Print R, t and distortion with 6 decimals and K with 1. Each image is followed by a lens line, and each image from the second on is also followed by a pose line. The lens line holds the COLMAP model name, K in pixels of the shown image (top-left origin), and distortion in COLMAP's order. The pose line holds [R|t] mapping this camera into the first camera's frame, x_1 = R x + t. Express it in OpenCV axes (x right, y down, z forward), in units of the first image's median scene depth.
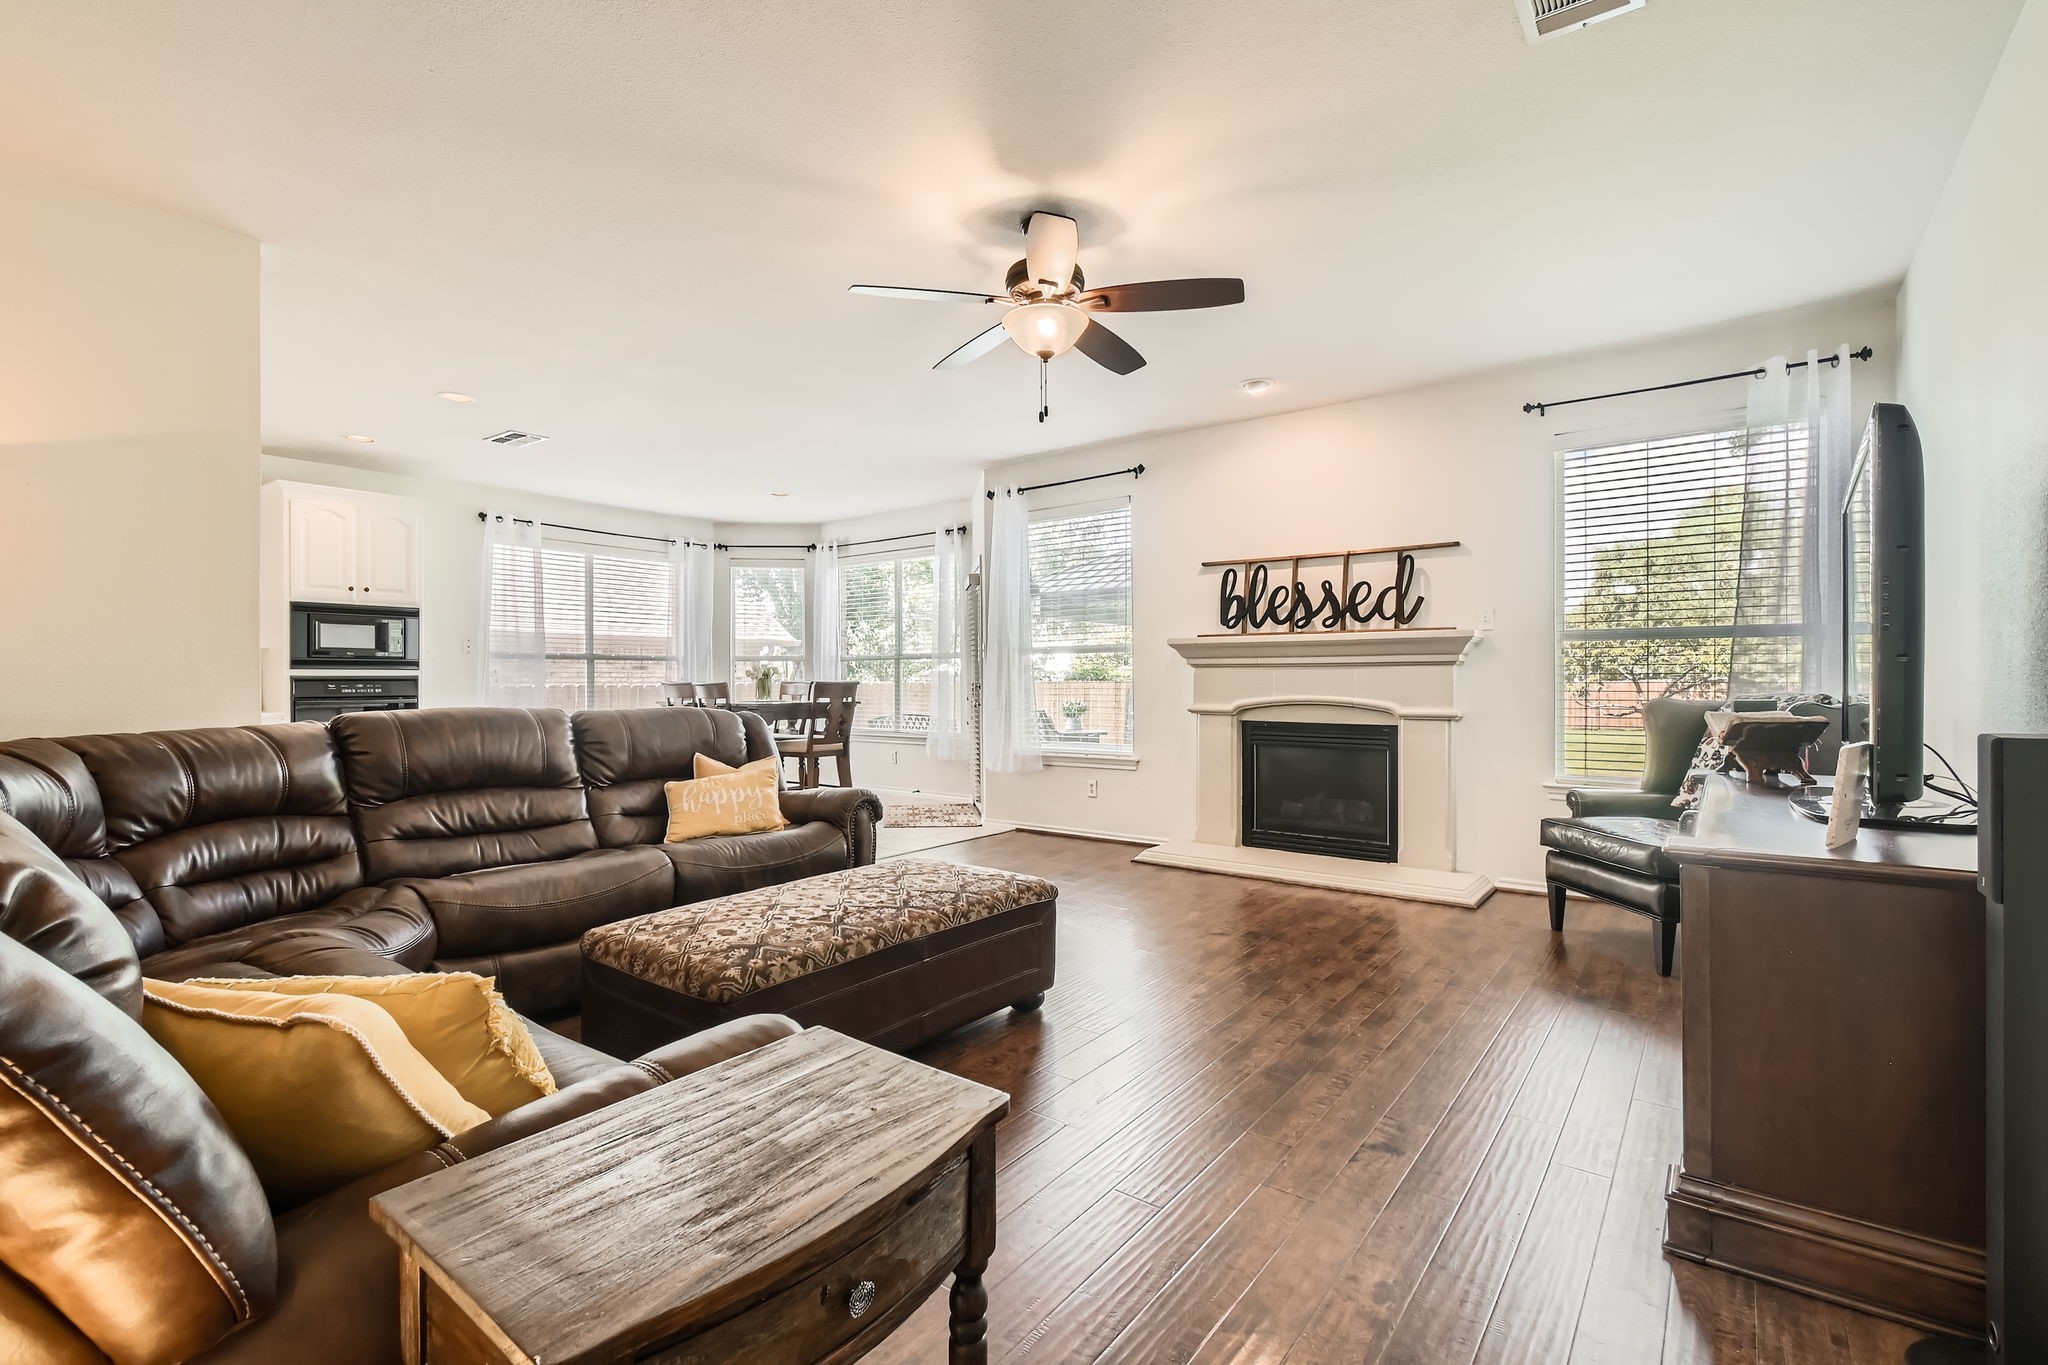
lens RADIAL K [[929.0, 0, 1011.8], [0, 929.0, 680.8], [0, 0, 1]] dist [0.005541, -0.002482]
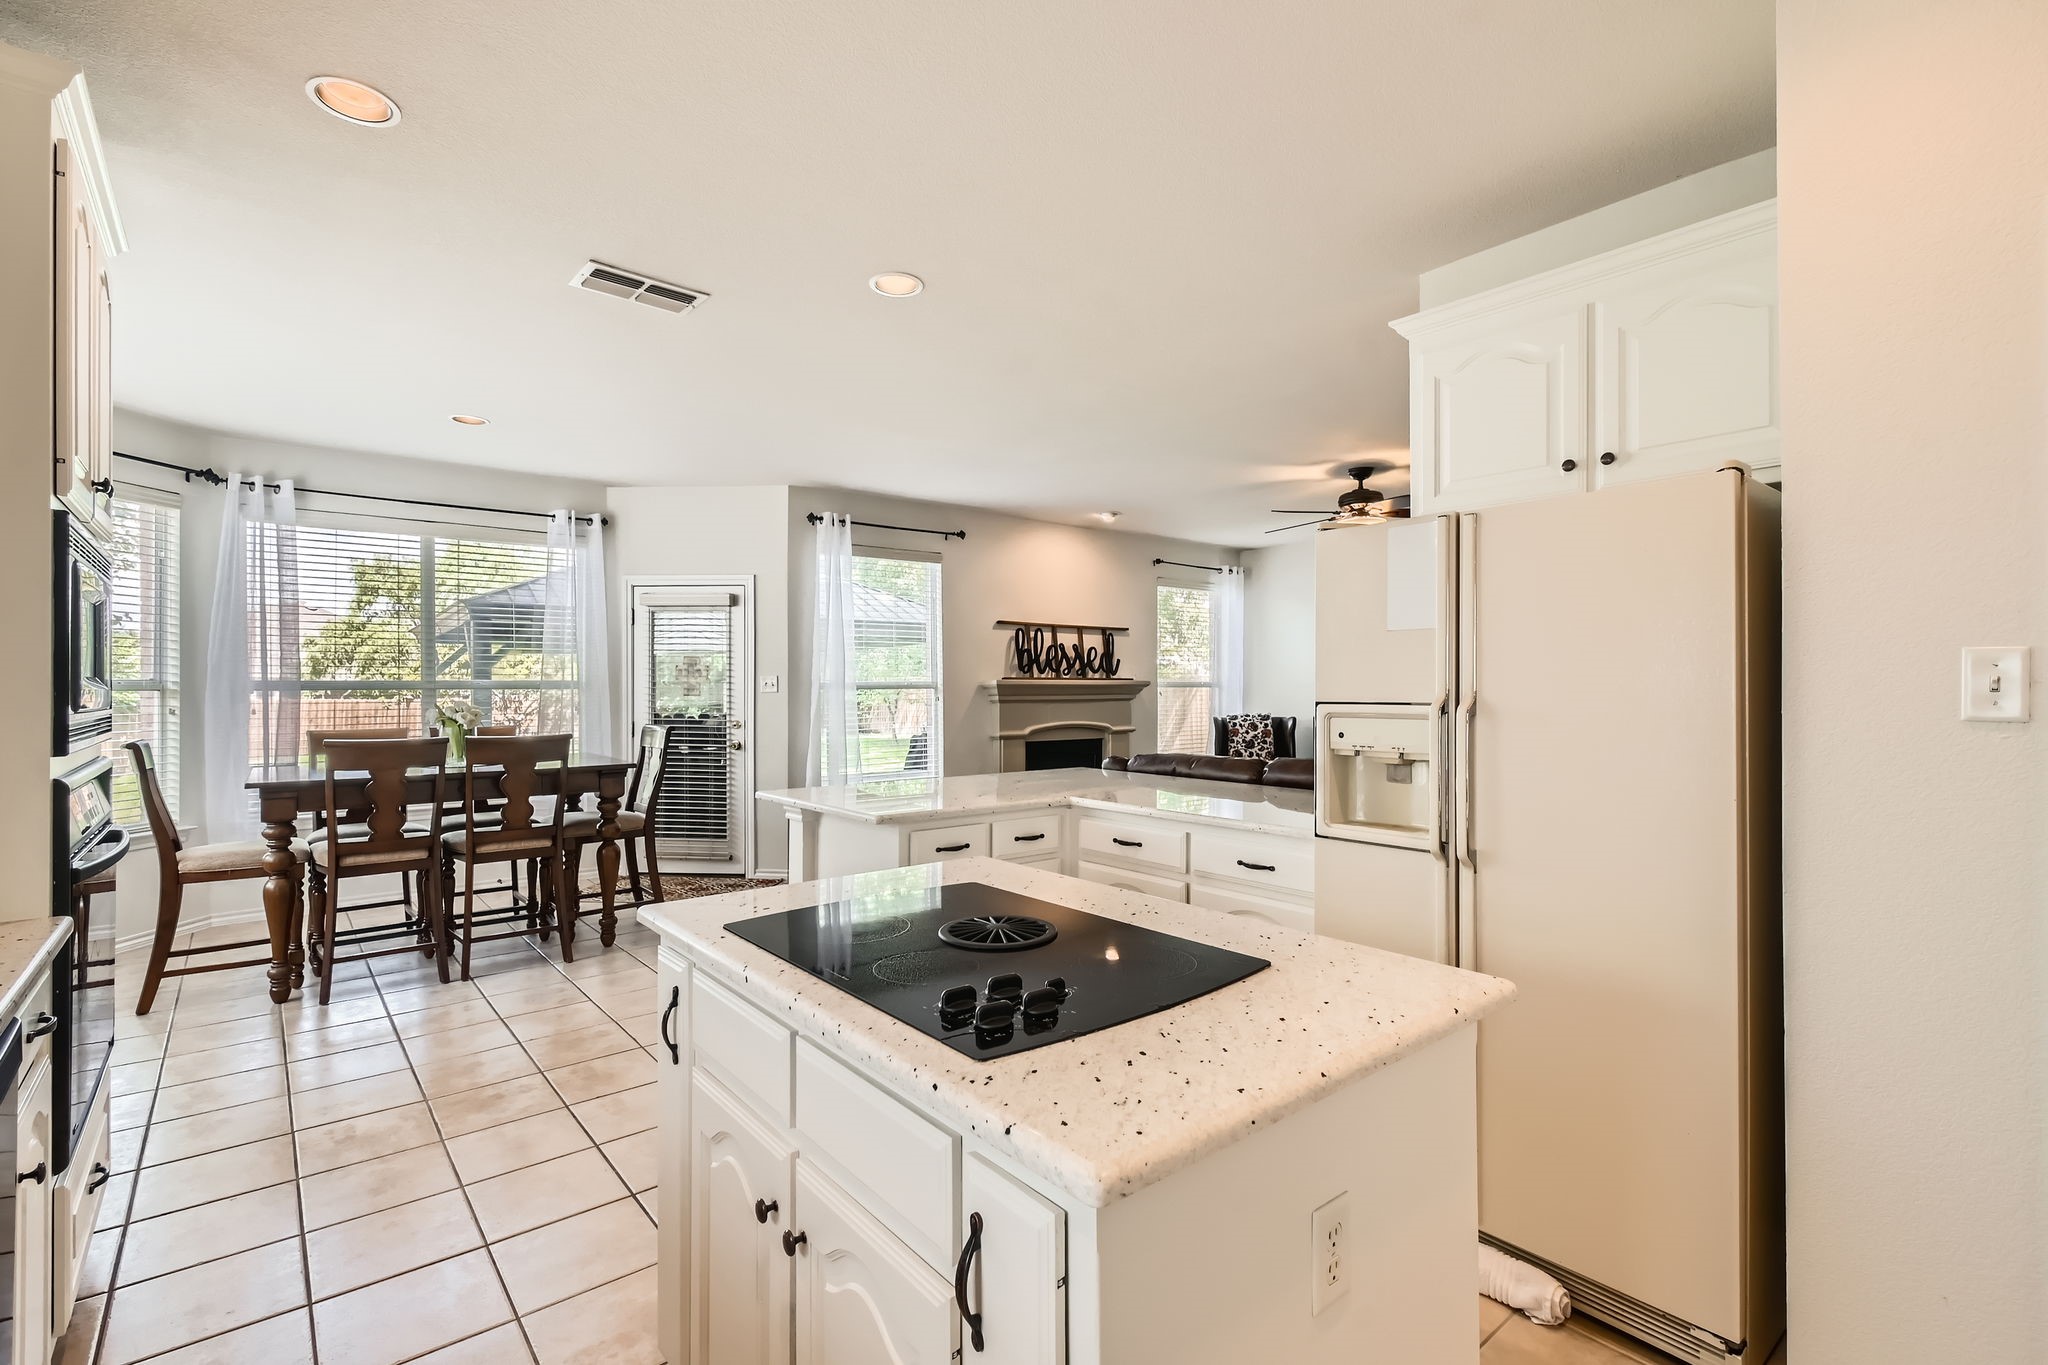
lens RADIAL K [[929.0, 0, 1019.6], [0, 929.0, 682.0], [0, 0, 1]] dist [0.005541, -0.002482]
pose [[0.195217, 0.002923, 0.980756, -0.847830], [0.003831, 0.999986, -0.003743, -0.031184], [-0.980753, 0.004488, 0.195203, 0.591537]]
